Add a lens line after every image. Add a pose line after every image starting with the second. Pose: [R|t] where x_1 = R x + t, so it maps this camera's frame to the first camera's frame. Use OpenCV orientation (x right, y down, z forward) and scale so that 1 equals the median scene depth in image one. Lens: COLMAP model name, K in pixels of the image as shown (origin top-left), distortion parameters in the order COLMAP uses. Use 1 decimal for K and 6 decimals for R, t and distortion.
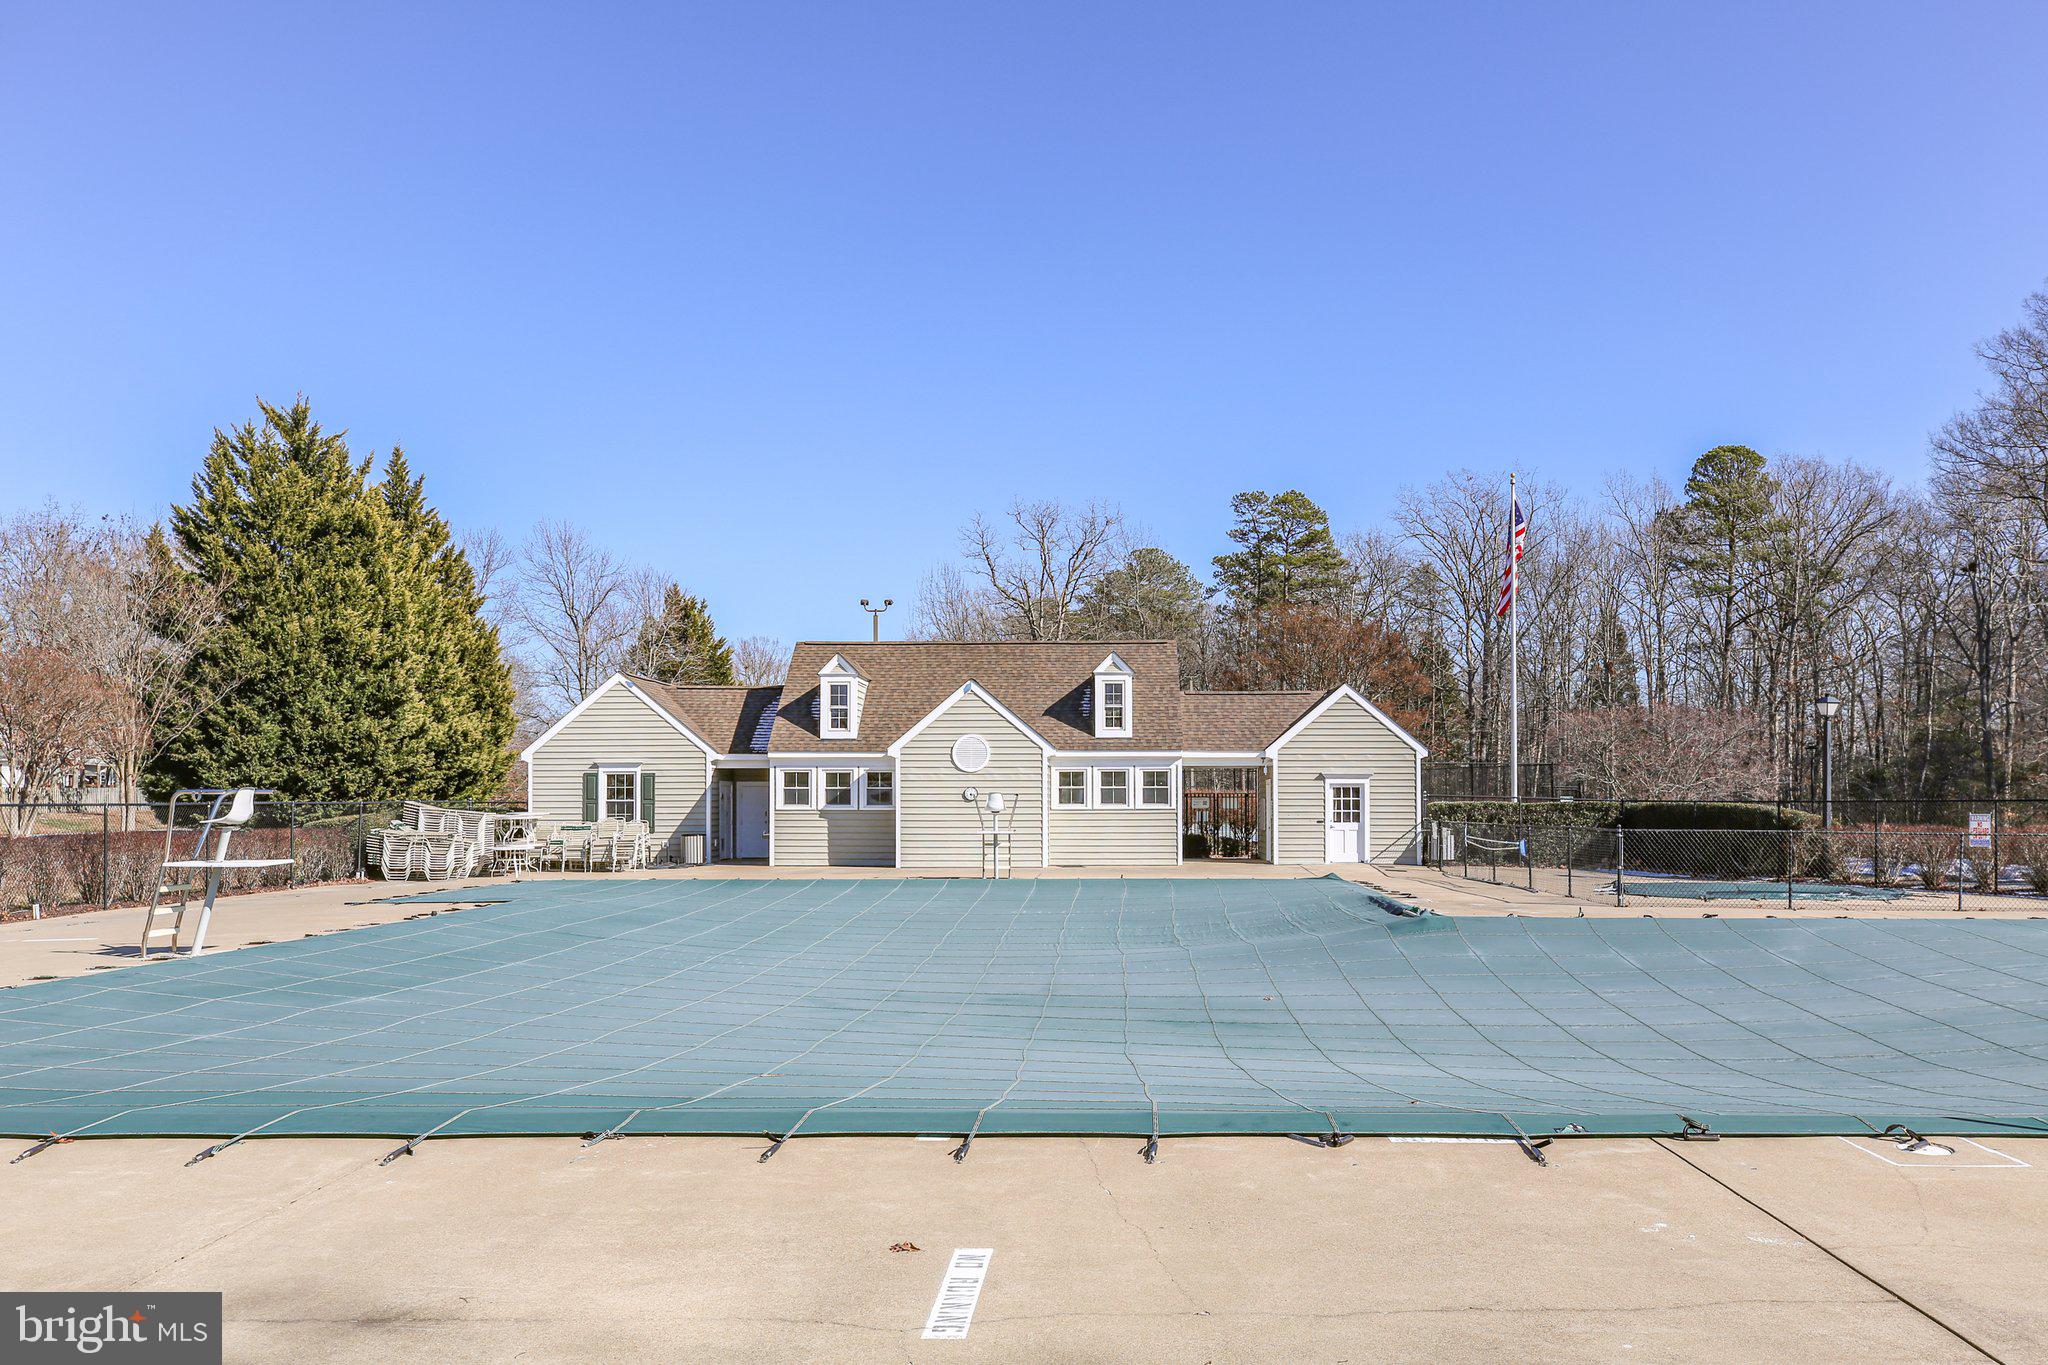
lens RADIAL K [[1631.2, 0, 1024.0], [0, 1631.2, 682.5], [0, 0, 1]] dist [-0.000749, -0.000804]
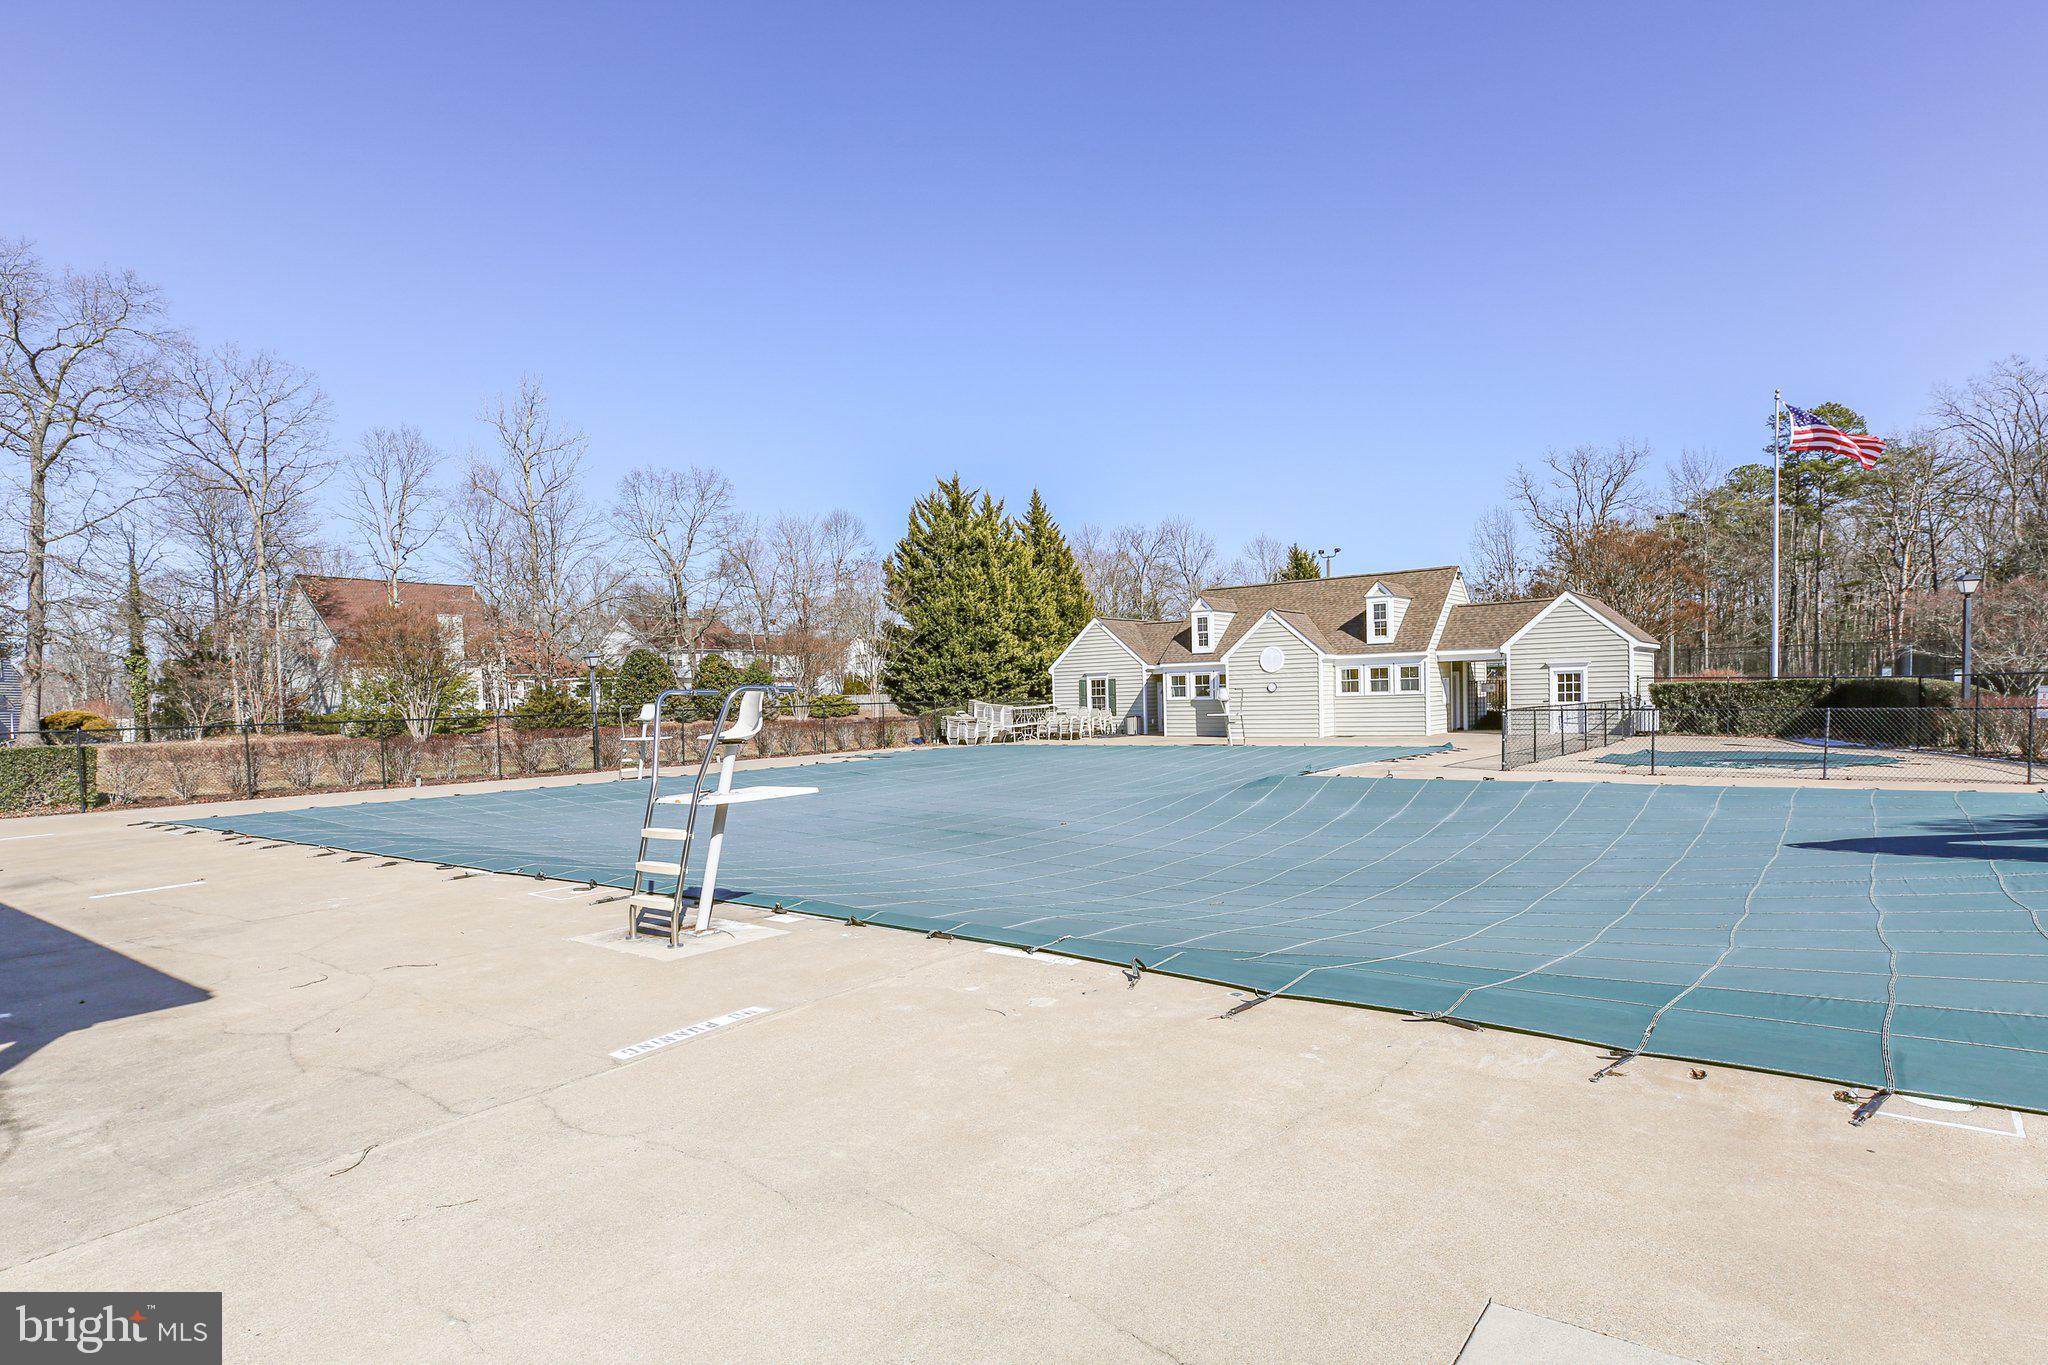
lens RADIAL K [[1110.8, 0, 1024.0], [0, 1110.8, 682.5], [0, 0, 1]] dist [-0.022508, -0.000233]
pose [[0.793400, -0.028736, -0.608022, 0.380193], [0.072376, 0.996252, 0.047359, 0.000809], [0.604382, -0.081581, 0.792507, 0.076830]]
